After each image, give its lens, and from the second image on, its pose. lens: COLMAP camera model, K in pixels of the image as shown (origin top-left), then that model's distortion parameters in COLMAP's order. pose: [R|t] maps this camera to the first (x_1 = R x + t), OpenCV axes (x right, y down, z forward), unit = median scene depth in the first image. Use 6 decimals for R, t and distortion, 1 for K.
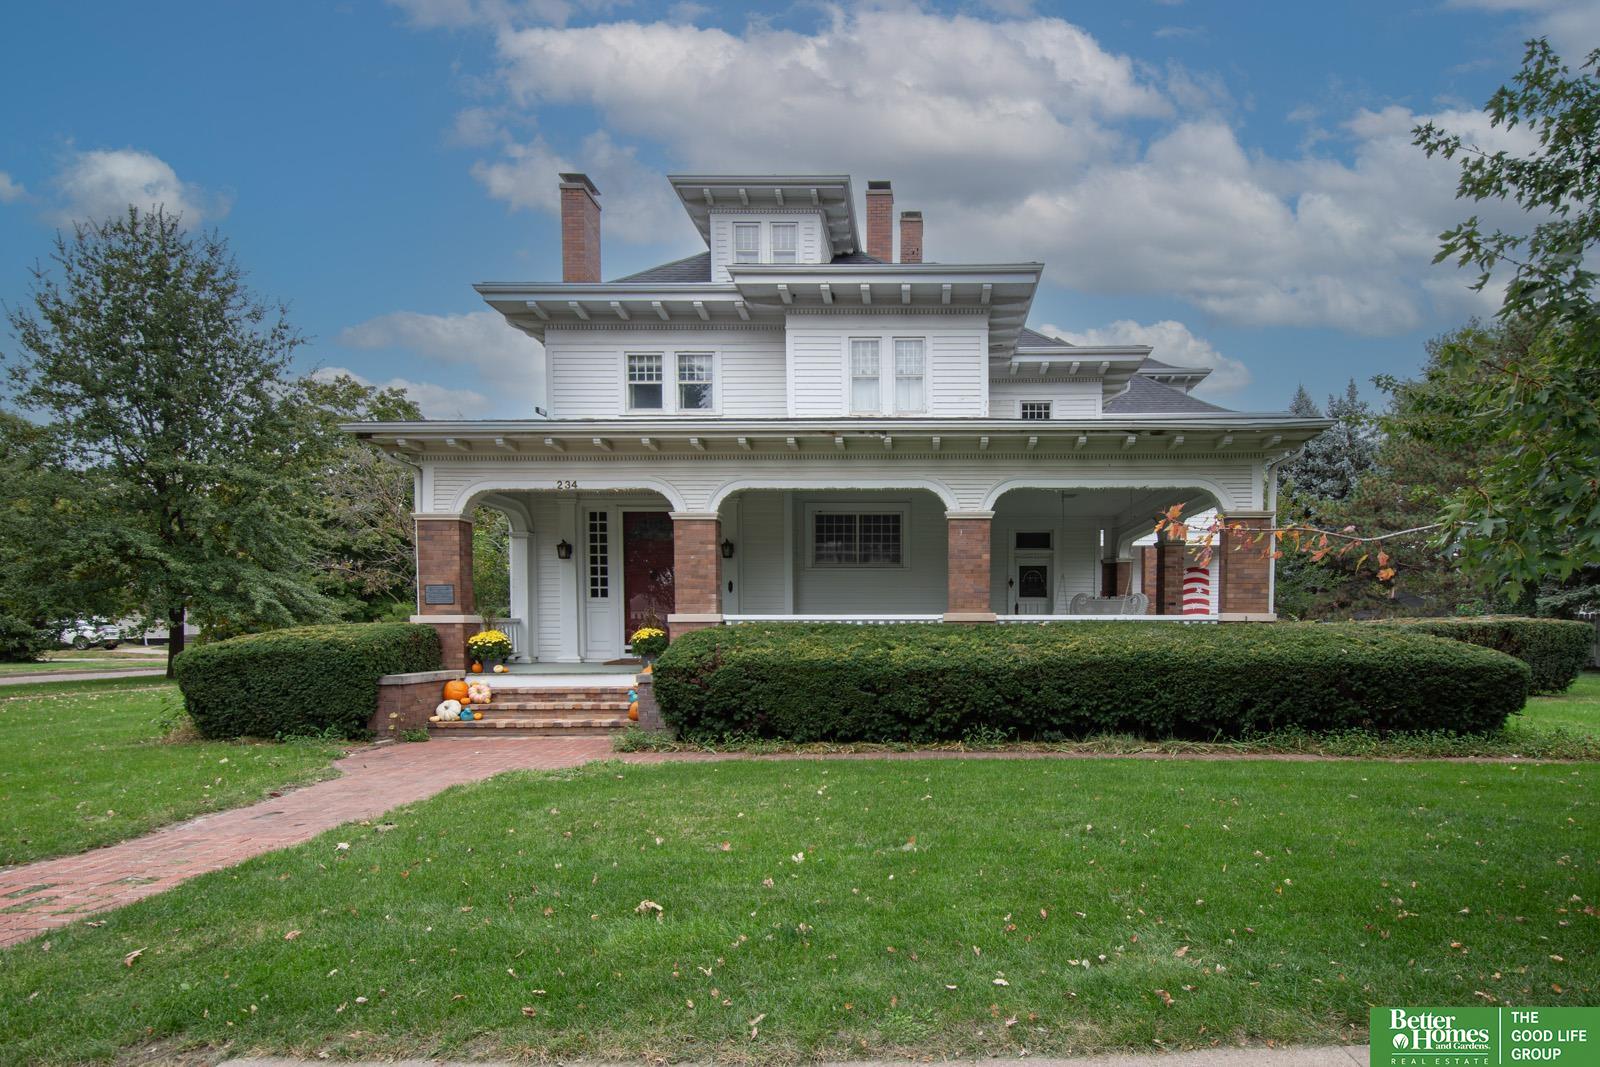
lens RADIAL K [[861.6, 0, 906.7], [0, 861.6, 675.4], [0, 0, 1]] dist [-0.000530, 0.001286]
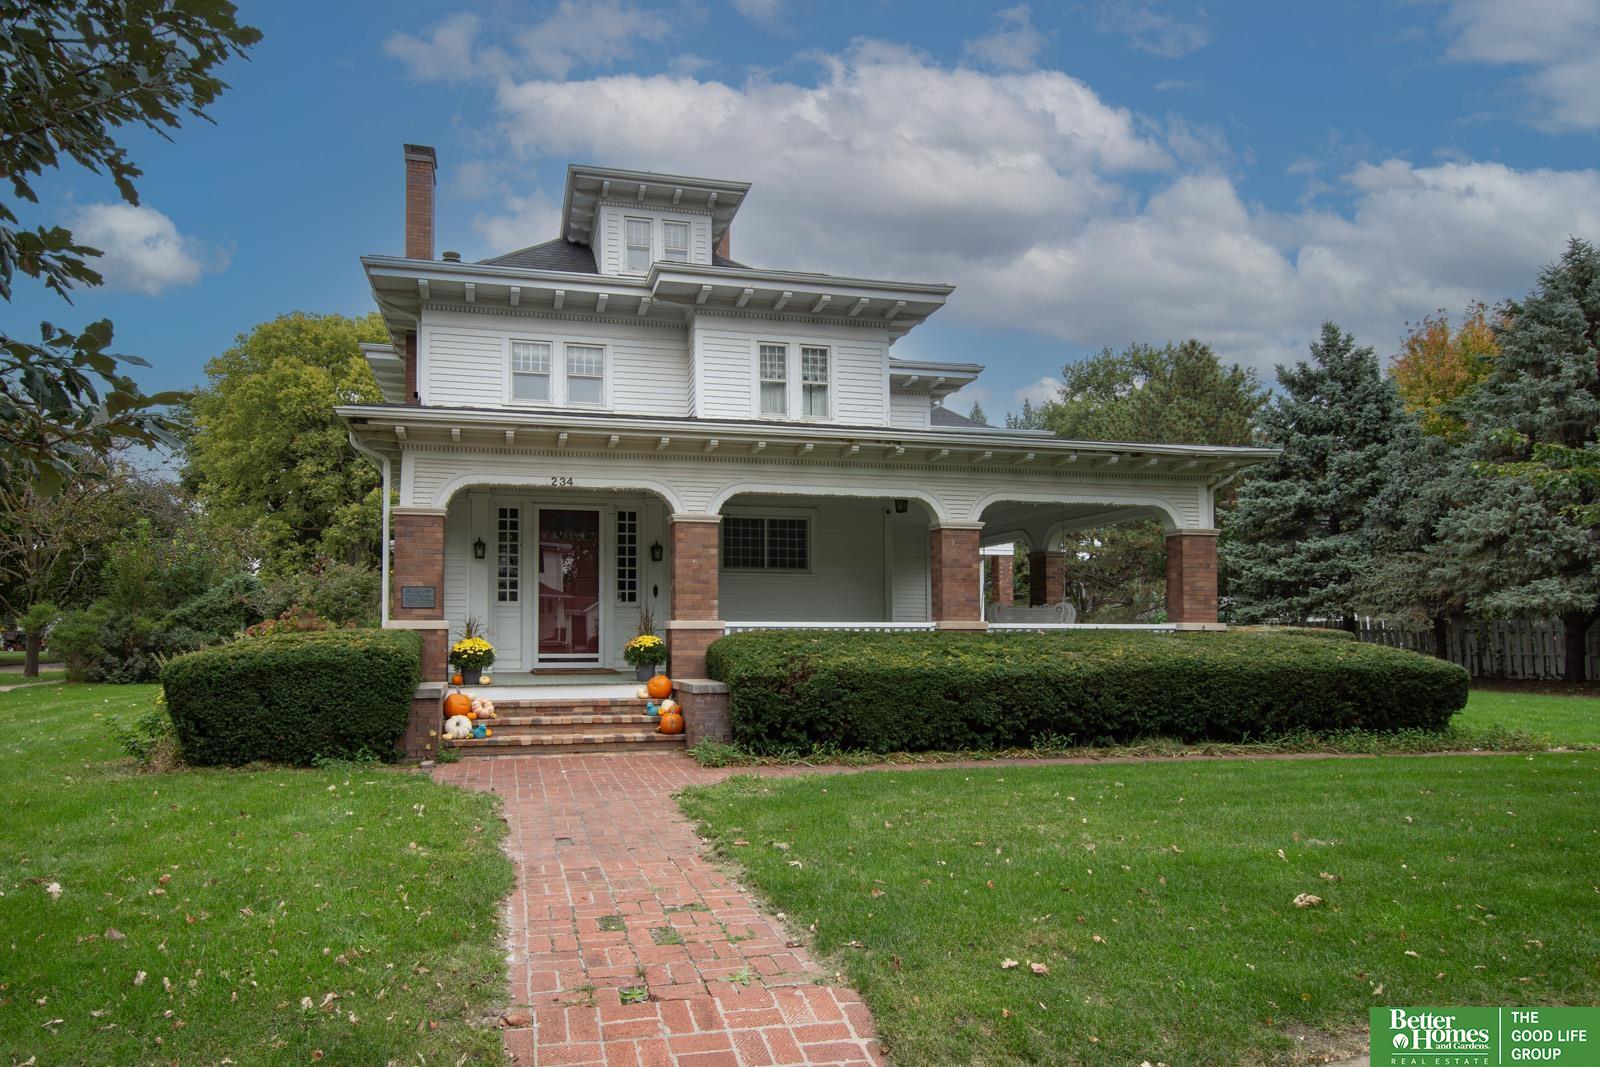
lens RADIAL K [[928.7, 0, 681.0], [0, 928.7, 610.9], [0, 0, 1]] dist [-0.000091, -0.000620]
pose [[0.978361, 0.008131, 0.206746, -0.477160], [0.008228, 0.996908, -0.078142, -0.002019], [-0.206742, 0.078152, 0.975269, 0.004545]]
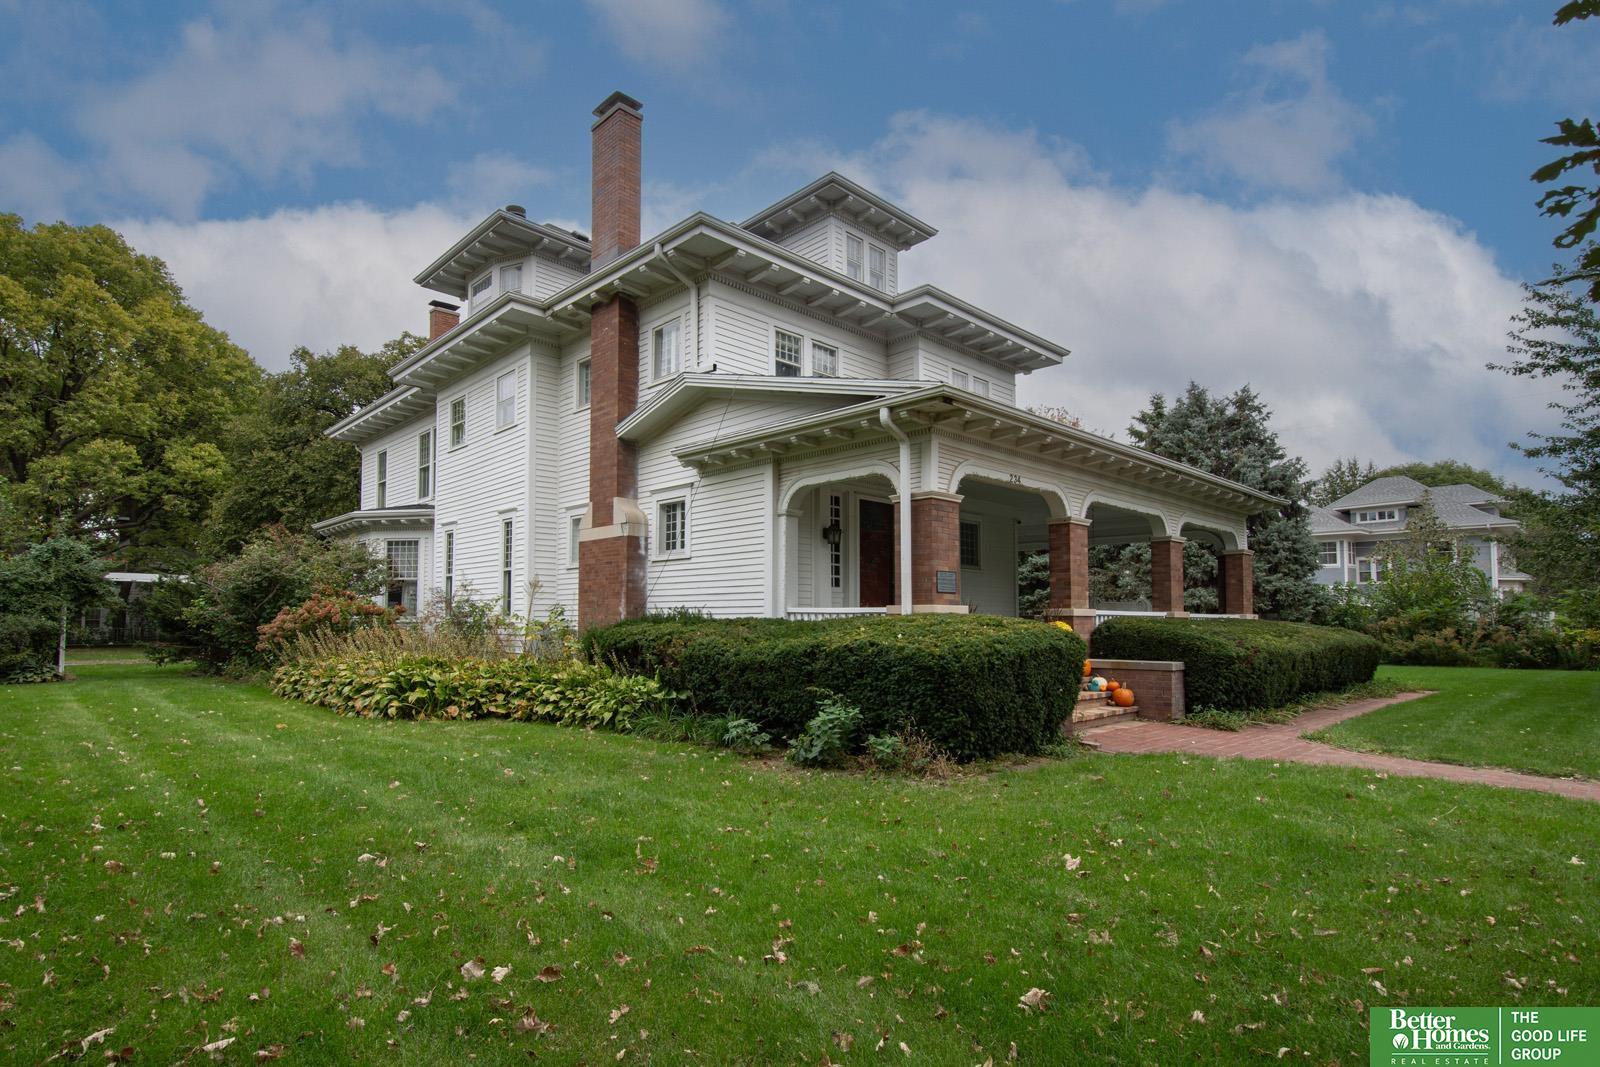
lens RADIAL K [[823.7, 0, 765.7], [0, 823.7, 598.3], [0, 0, 1]] dist [0.001541, 0.000025]
pose [[0.728353, 0.025298, 0.684735, -1.274170], [0.031091, 0.997069, -0.069909, -0.023361], [-0.684496, 0.072208, 0.725432, 0.511150]]
